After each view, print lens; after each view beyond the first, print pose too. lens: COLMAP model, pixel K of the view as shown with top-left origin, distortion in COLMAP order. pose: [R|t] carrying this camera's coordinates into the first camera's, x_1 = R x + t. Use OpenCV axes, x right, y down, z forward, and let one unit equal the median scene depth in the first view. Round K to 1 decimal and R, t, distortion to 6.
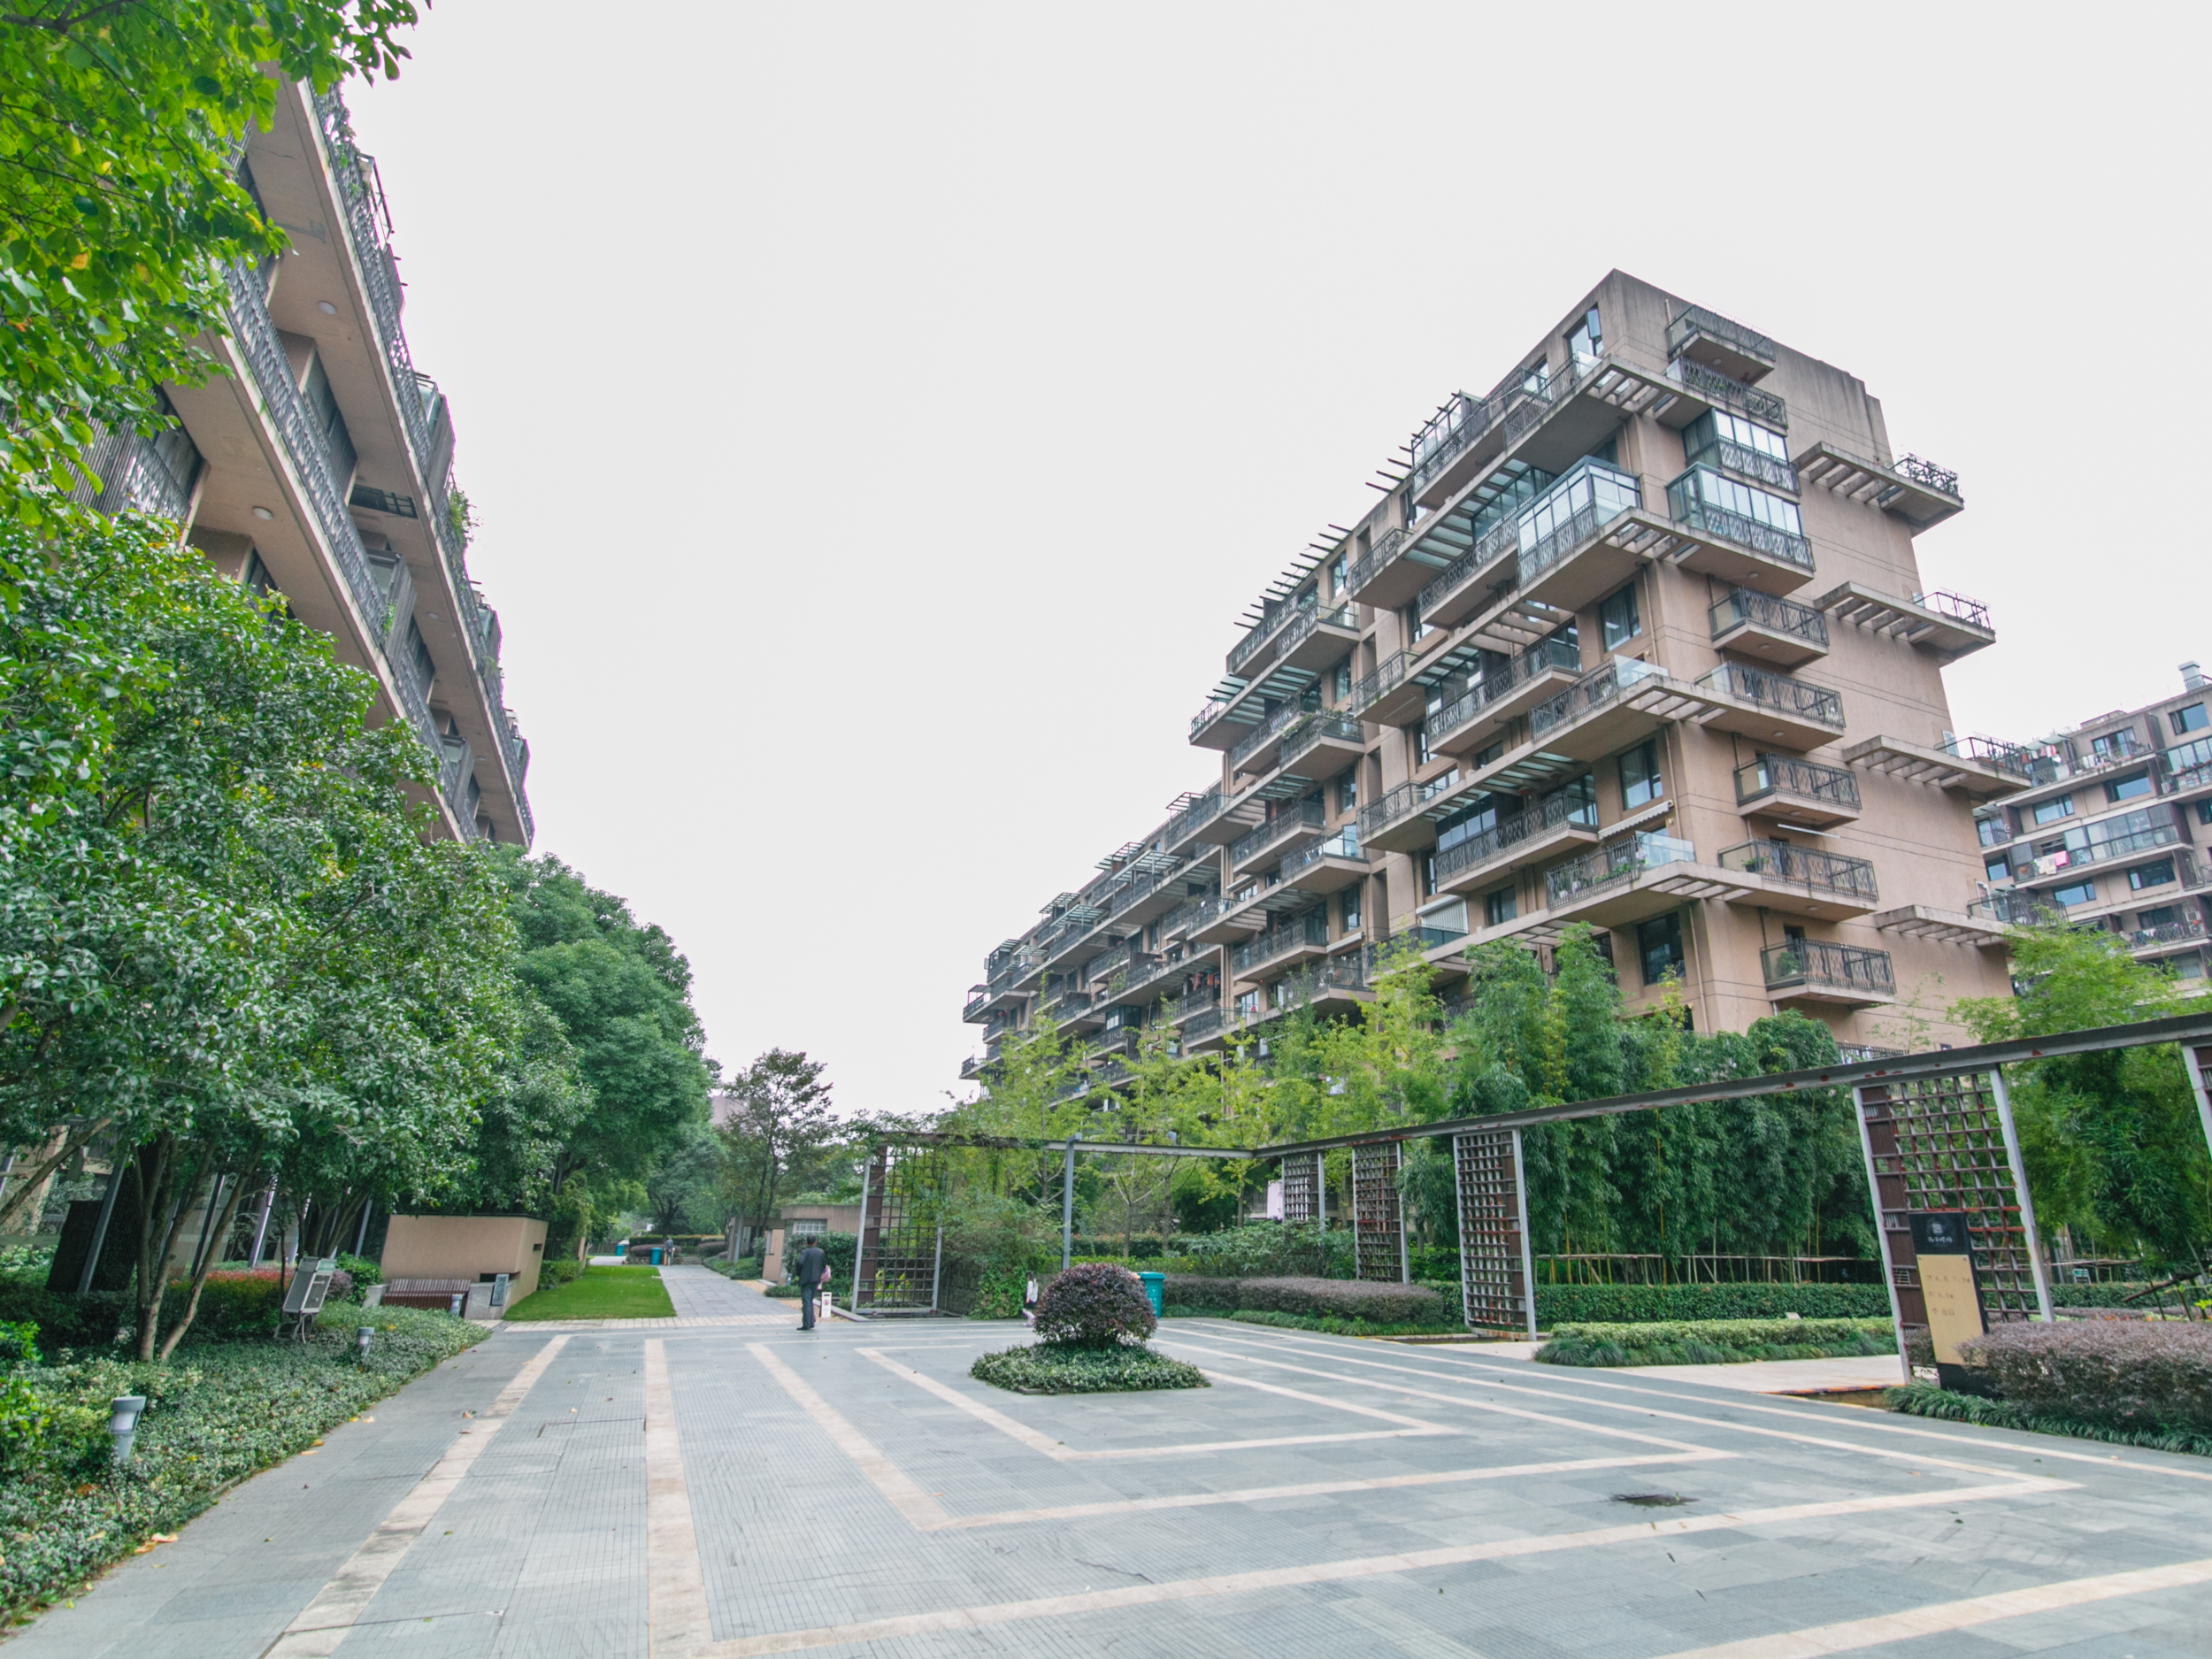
lens RADIAL K [[1250.4, 0, 1111.9], [0, 1250.4, 868.4], [0, 0, 1]] dist [-0.020454, -0.000368]
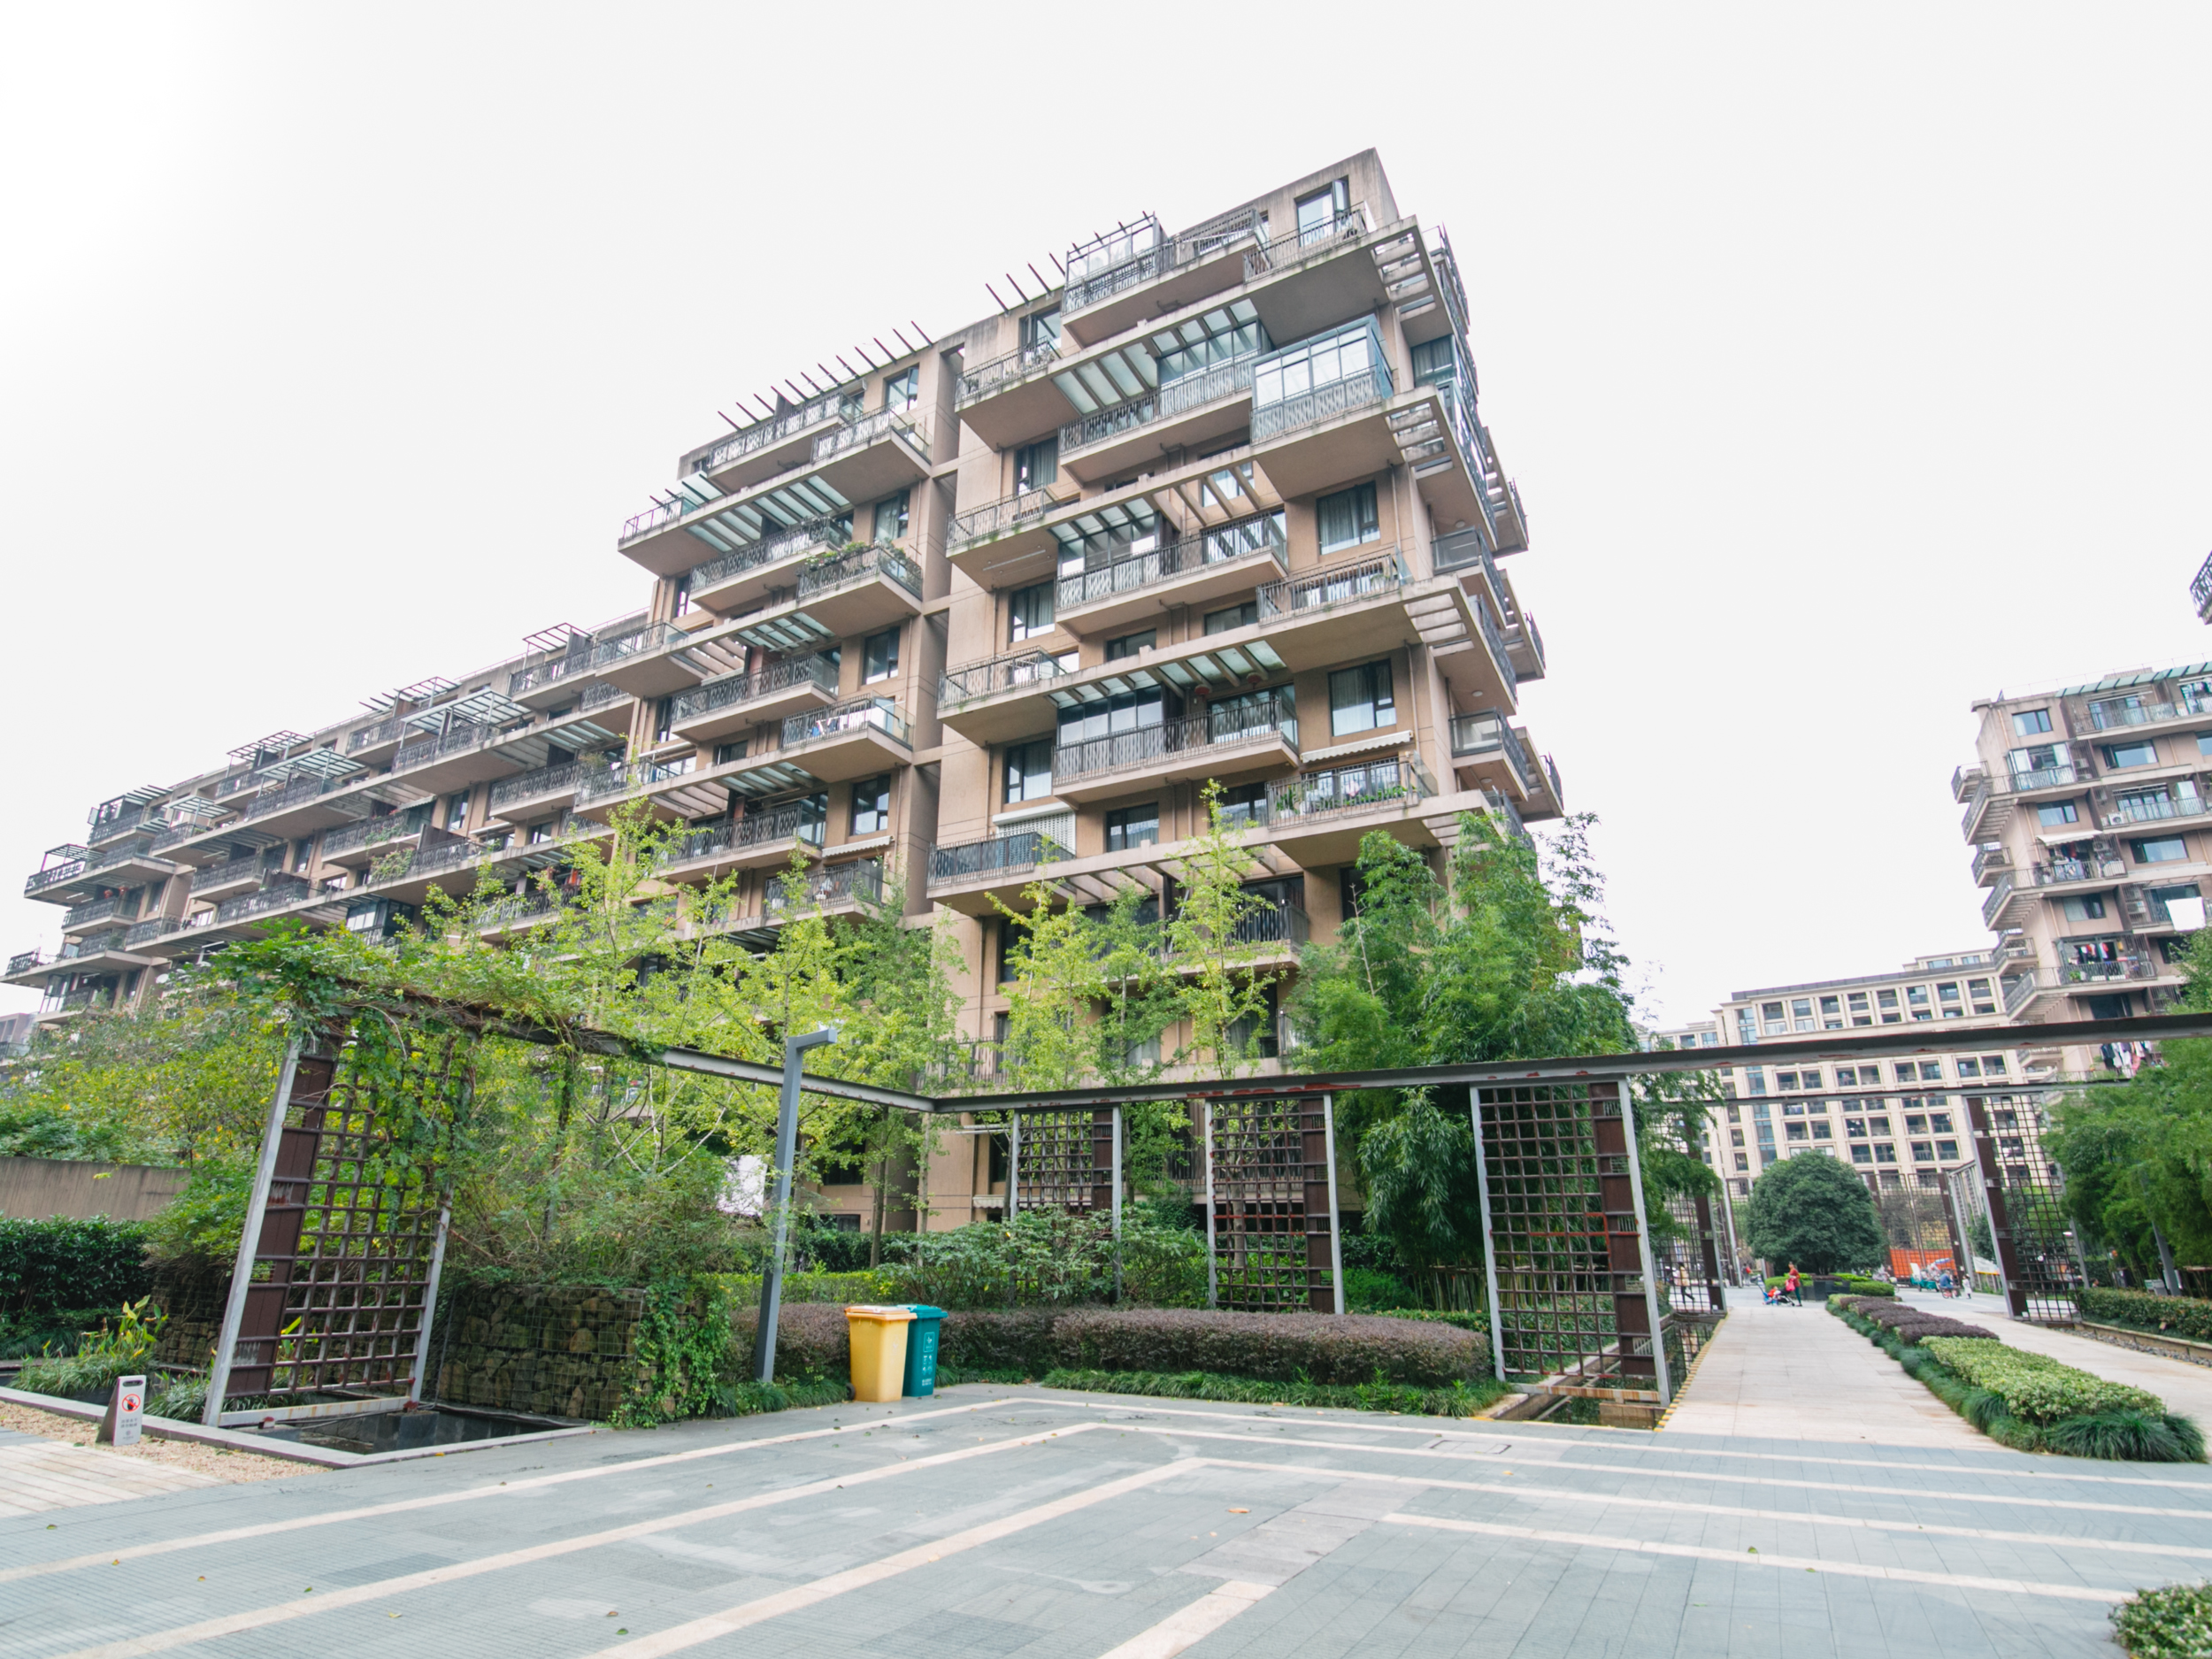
lens RADIAL K [[1250.4, 0, 1111.9], [0, 1250.4, 868.4], [0, 0, 1]] dist [-0.020454, -0.000368]
pose [[0.774800, 0.186809, 0.603976, -0.144051], [-0.185999, 0.980421, -0.064638, 0.091060], [-0.604225, -0.062258, 0.794377, 0.307594]]
